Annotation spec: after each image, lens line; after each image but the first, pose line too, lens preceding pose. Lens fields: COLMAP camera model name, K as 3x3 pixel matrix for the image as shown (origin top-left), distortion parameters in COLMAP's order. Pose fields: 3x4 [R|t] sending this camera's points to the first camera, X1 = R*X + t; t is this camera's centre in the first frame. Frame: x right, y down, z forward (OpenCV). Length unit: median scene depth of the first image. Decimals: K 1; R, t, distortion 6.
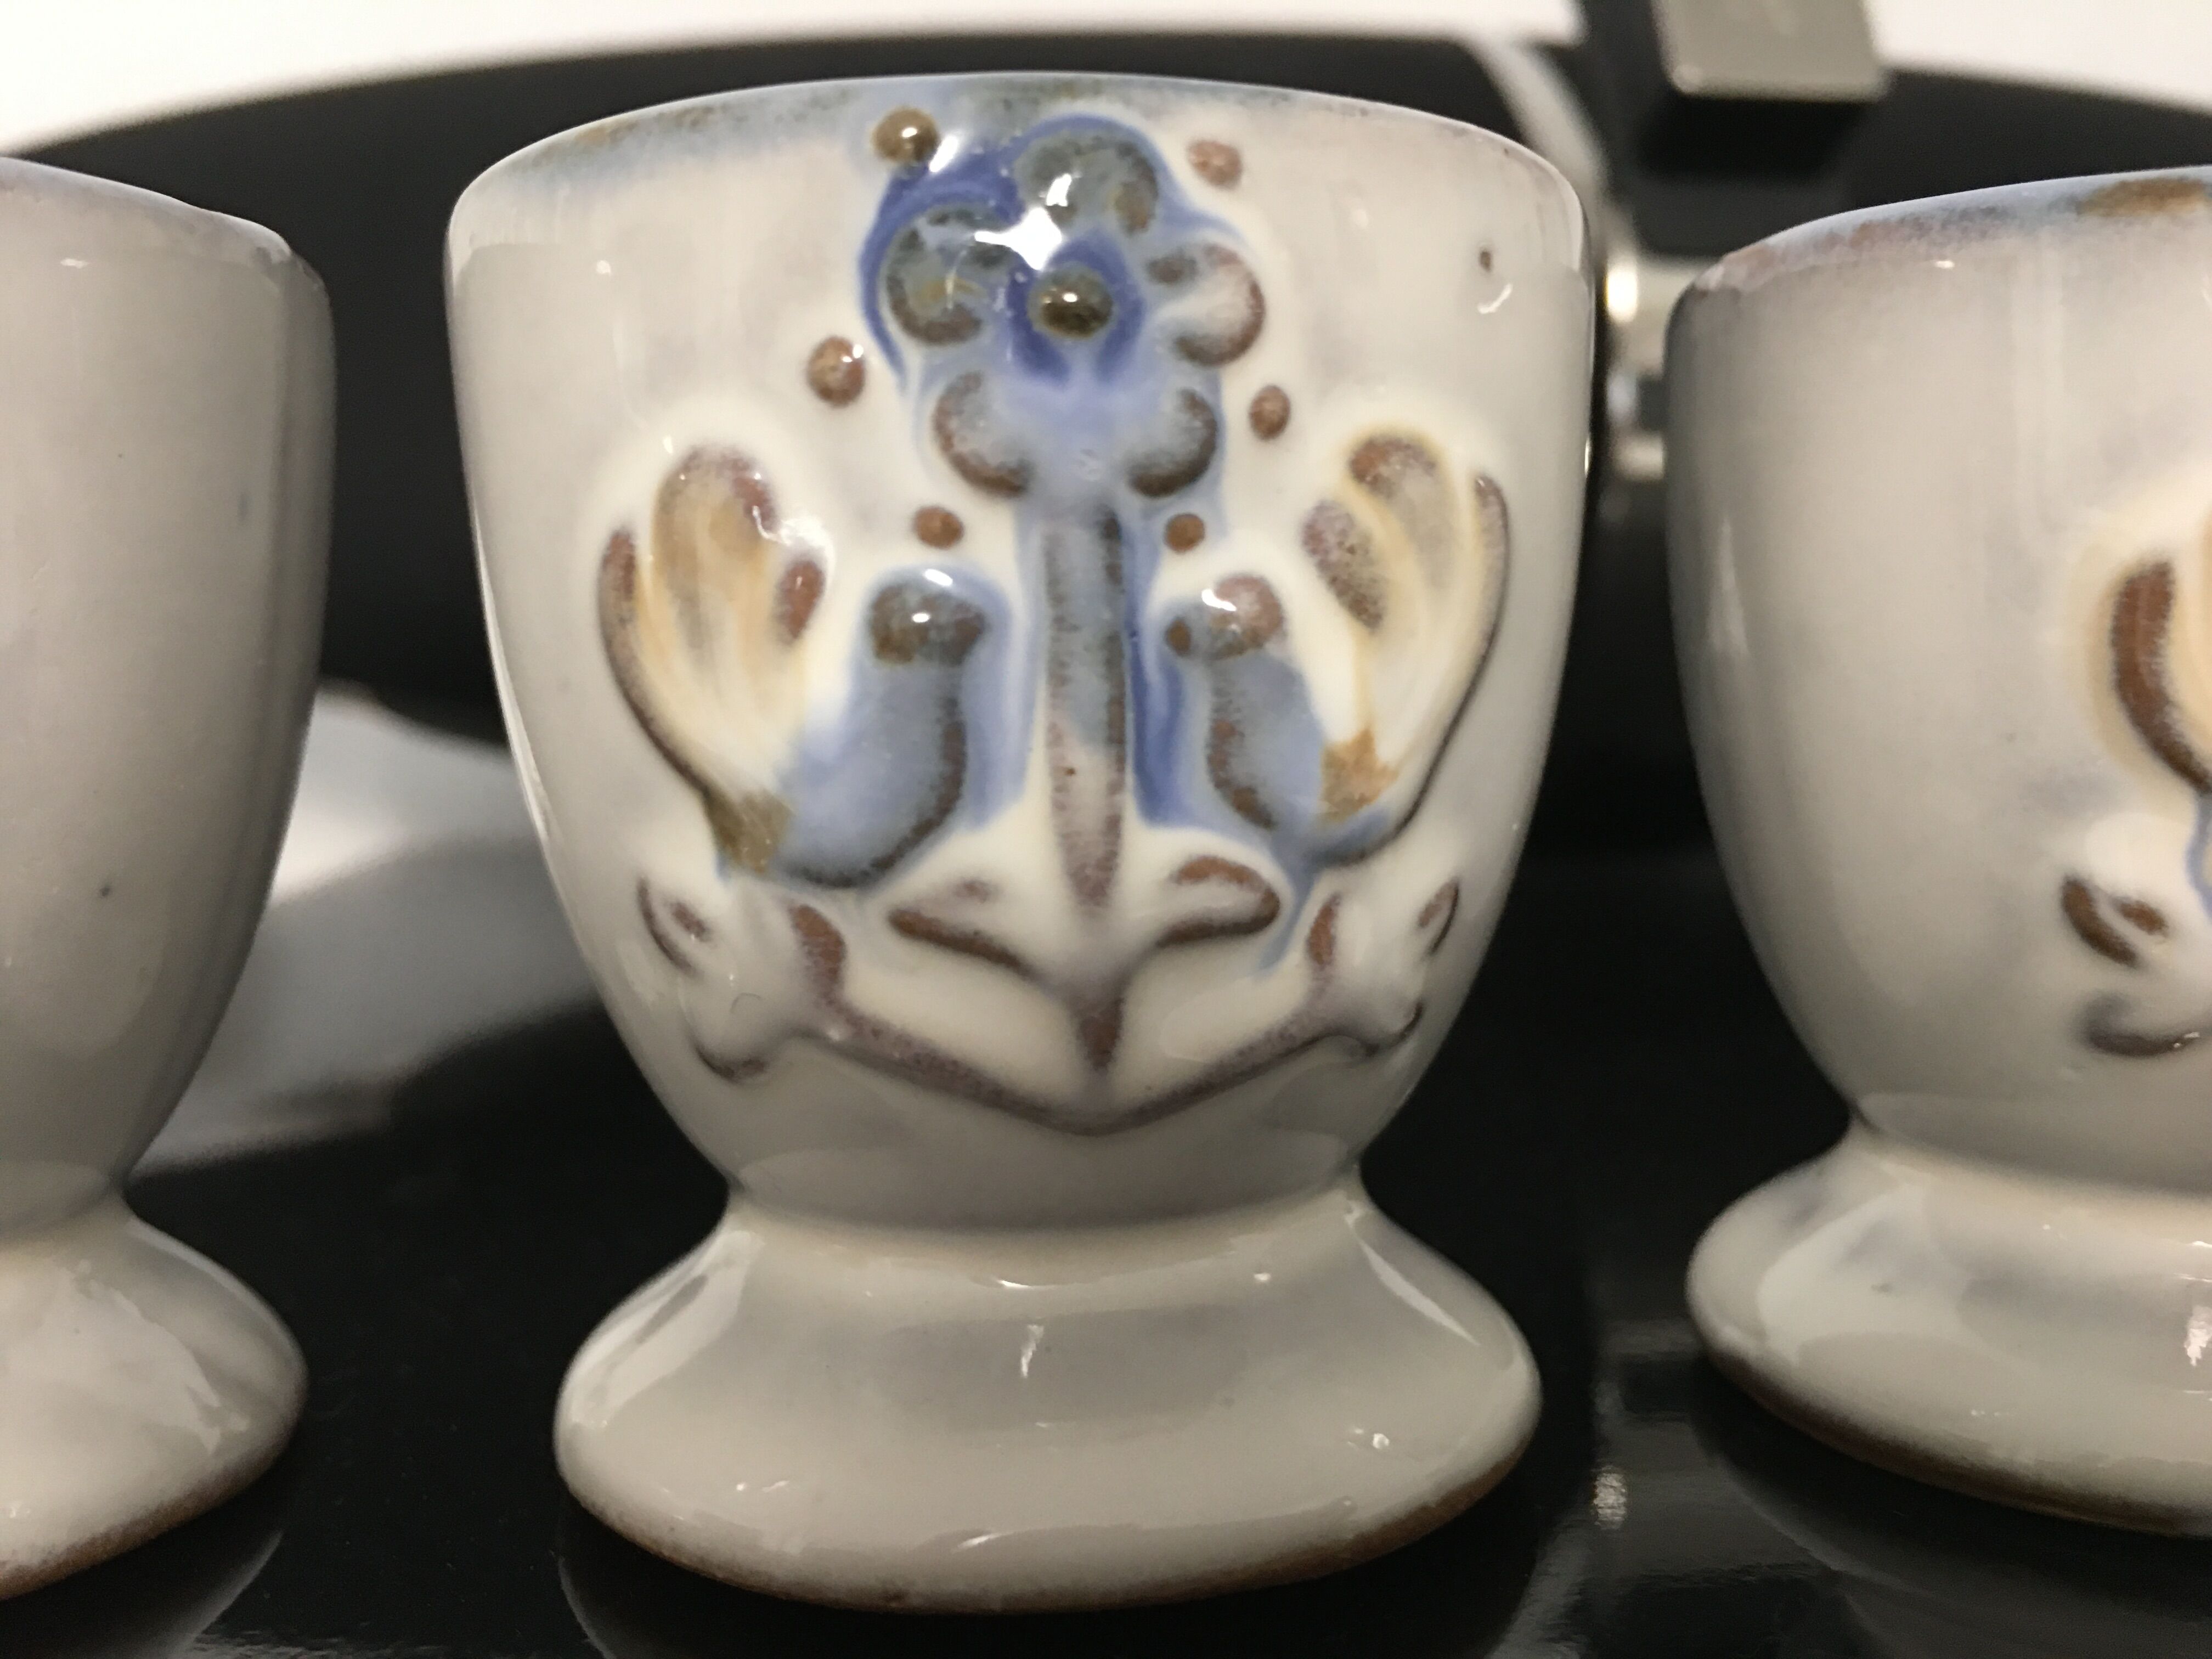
lens RADIAL K [[2025.1, 0, 1106.0], [0, 2025.1, 829.5], [0, 0, 1]] dist [0.079332, -0.177785]
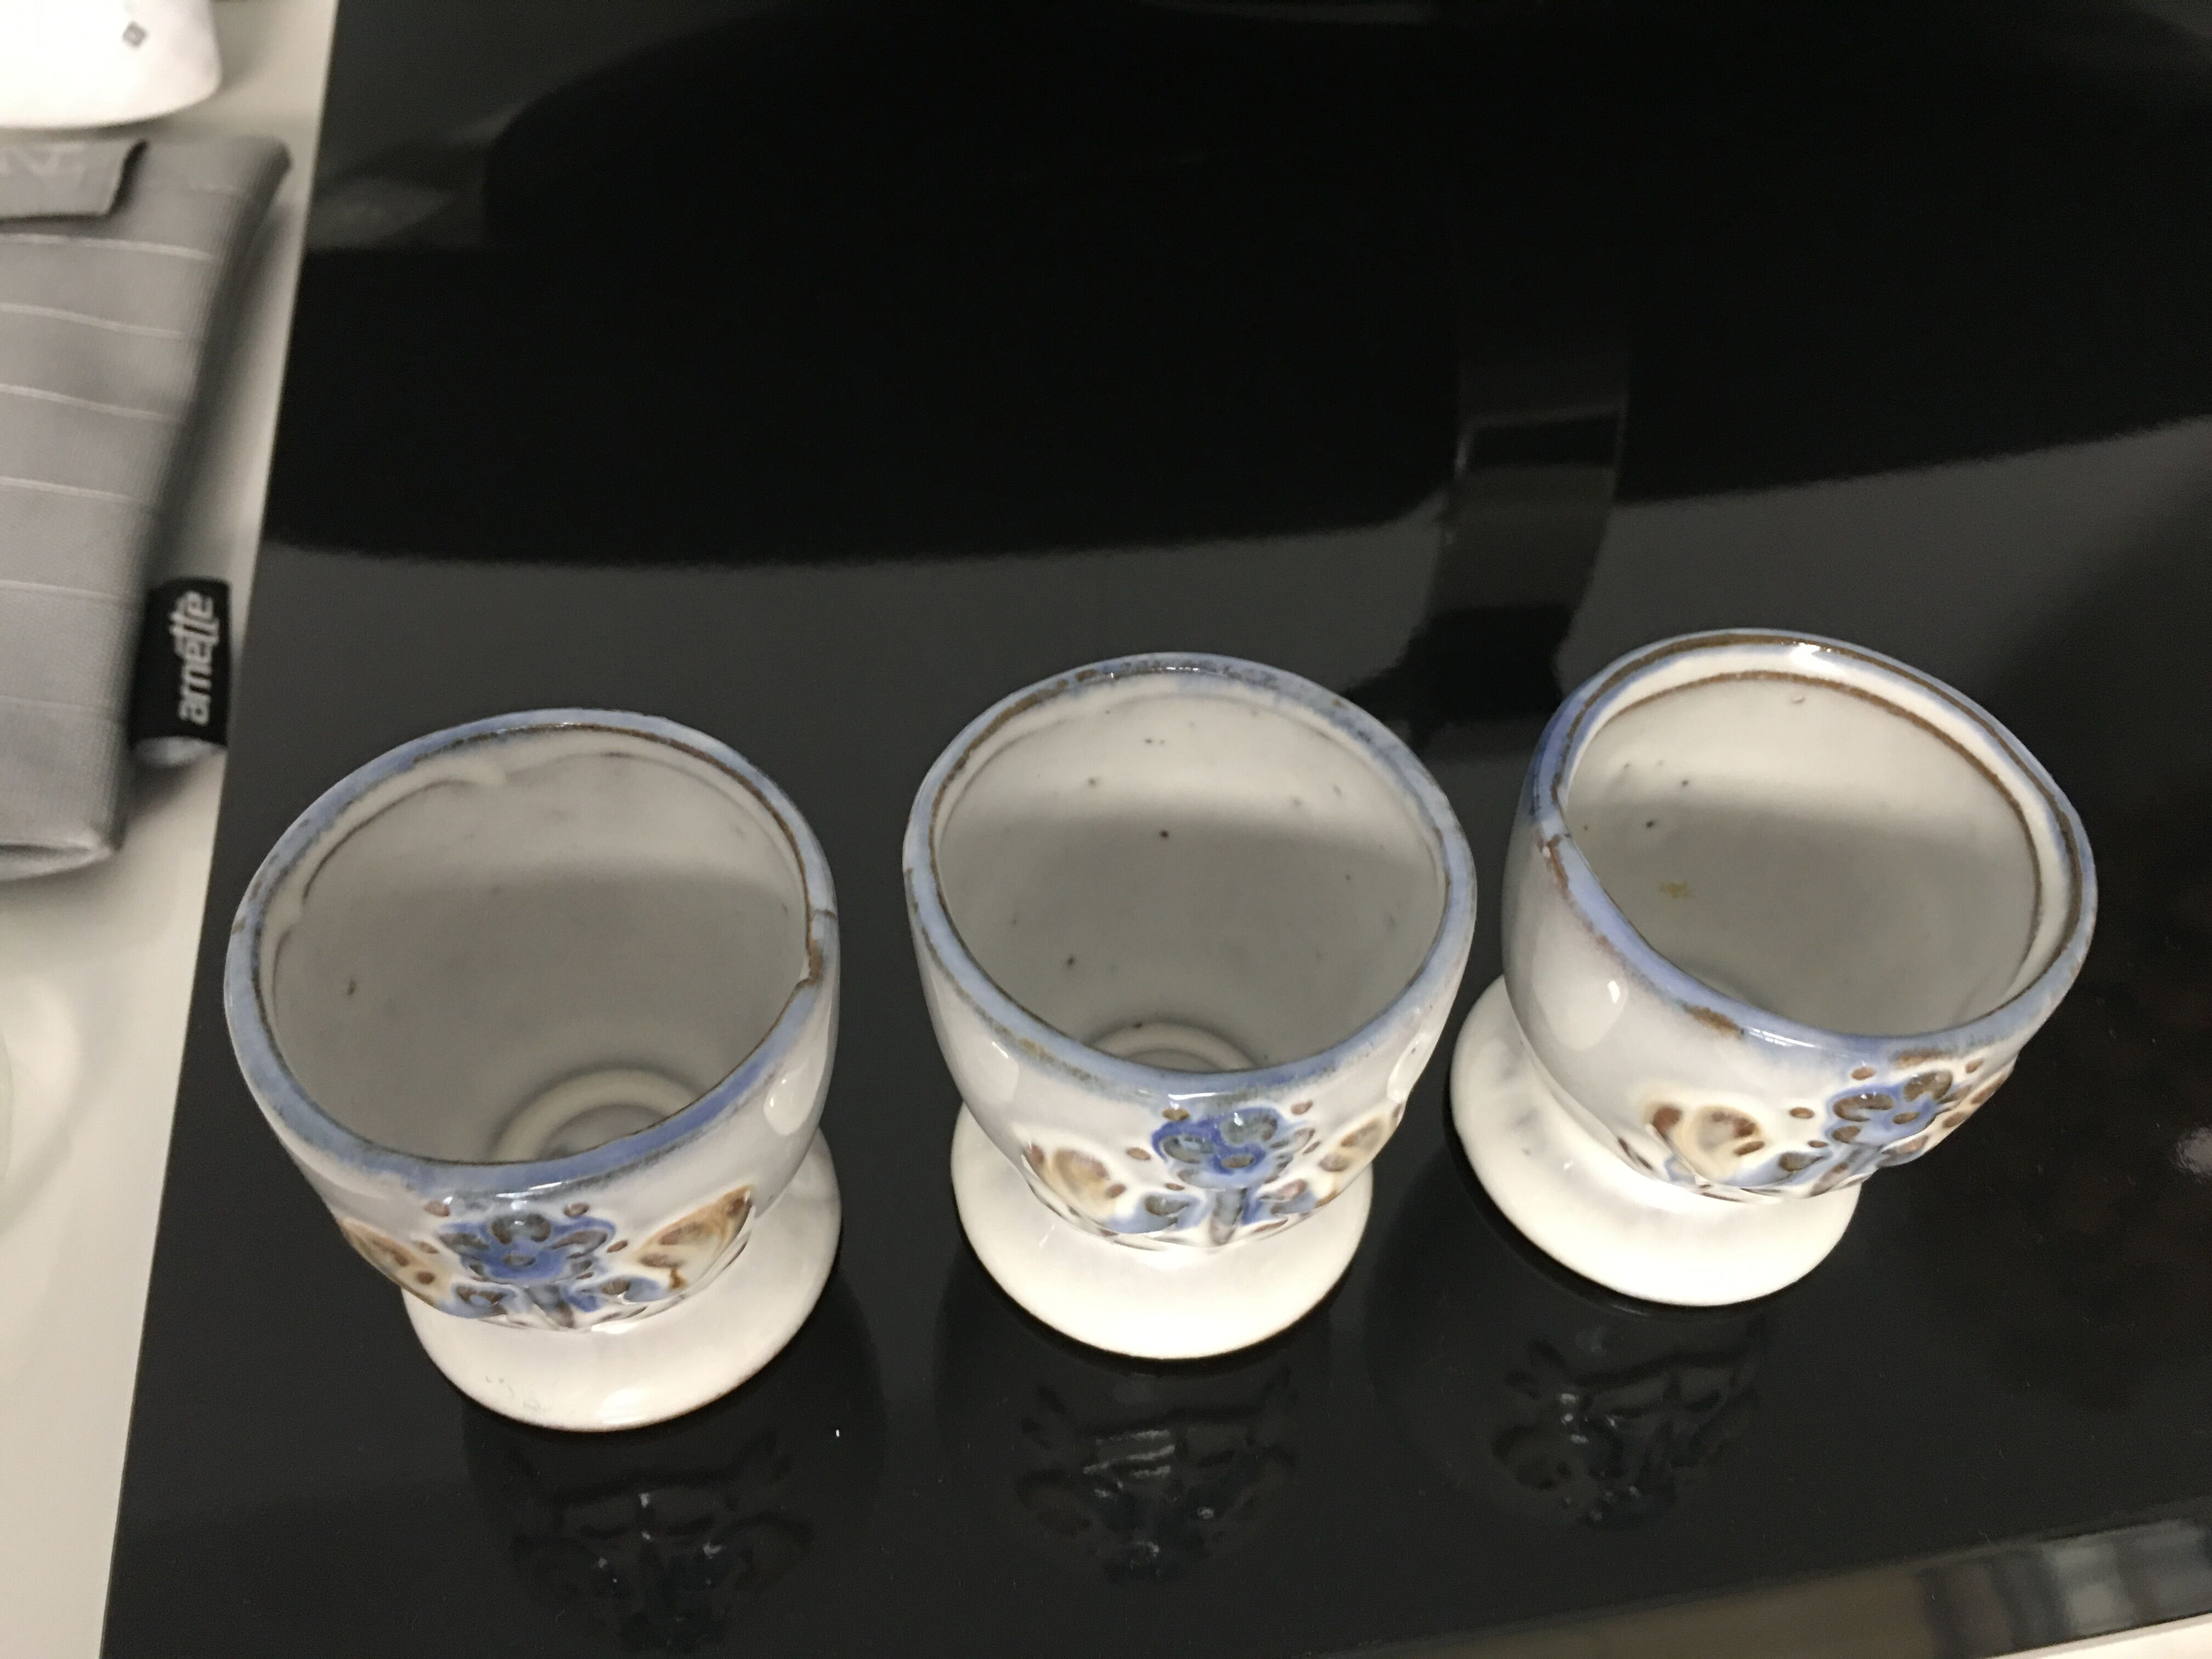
lens RADIAL K [[2075.7, 0, 1106.0], [0, 2075.7, 829.5], [0, 0, 1]] dist [0.080575, -0.191827]
pose [[0.998041, 0.002570, 0.062502, -0.322674], [-0.048731, 0.658439, 0.751054, -2.317754], [-0.039224, -0.752629, 0.657275, -0.347405]]
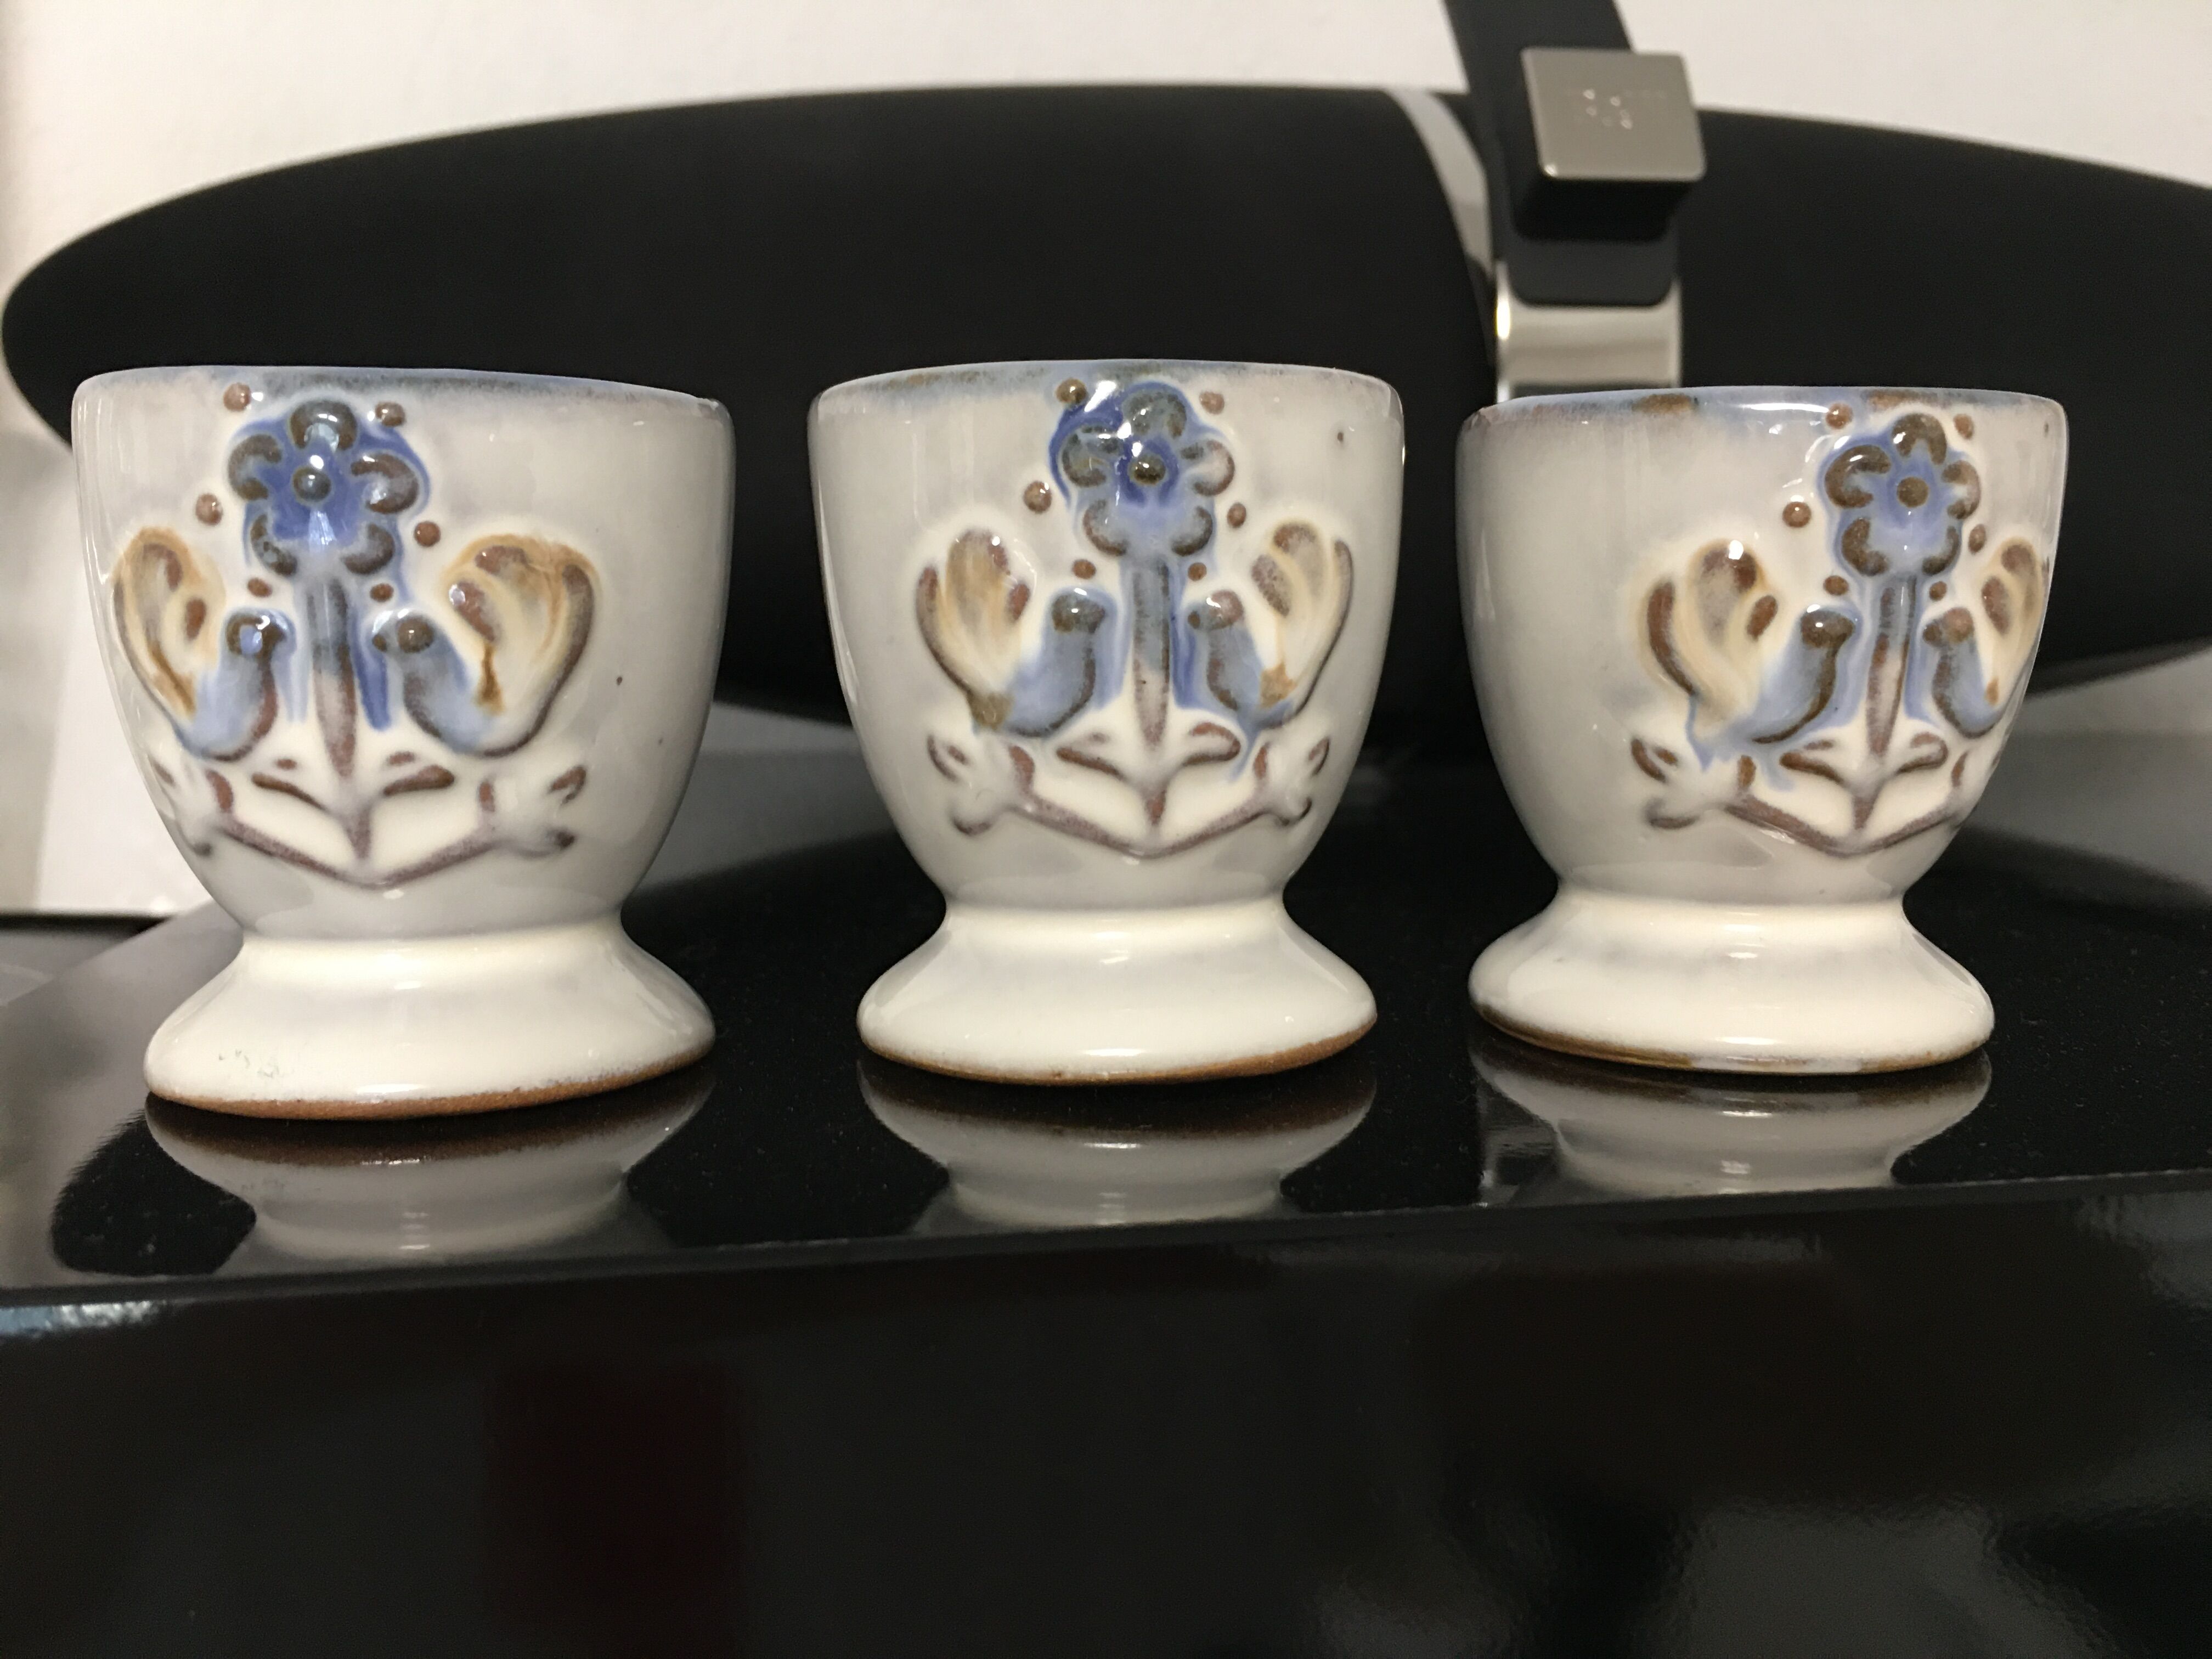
lens RADIAL K [[2075.7, 0, 1106.0], [0, 2075.7, 829.5], [0, 0, 1]] dist [0.080575, -0.191827]
pose [[0.999798, 0.000940, 0.020084, -0.101569], [-0.001585, 0.999483, 0.032107, 0.056733], [-0.020043, -0.032132, 0.999283, -1.205776]]
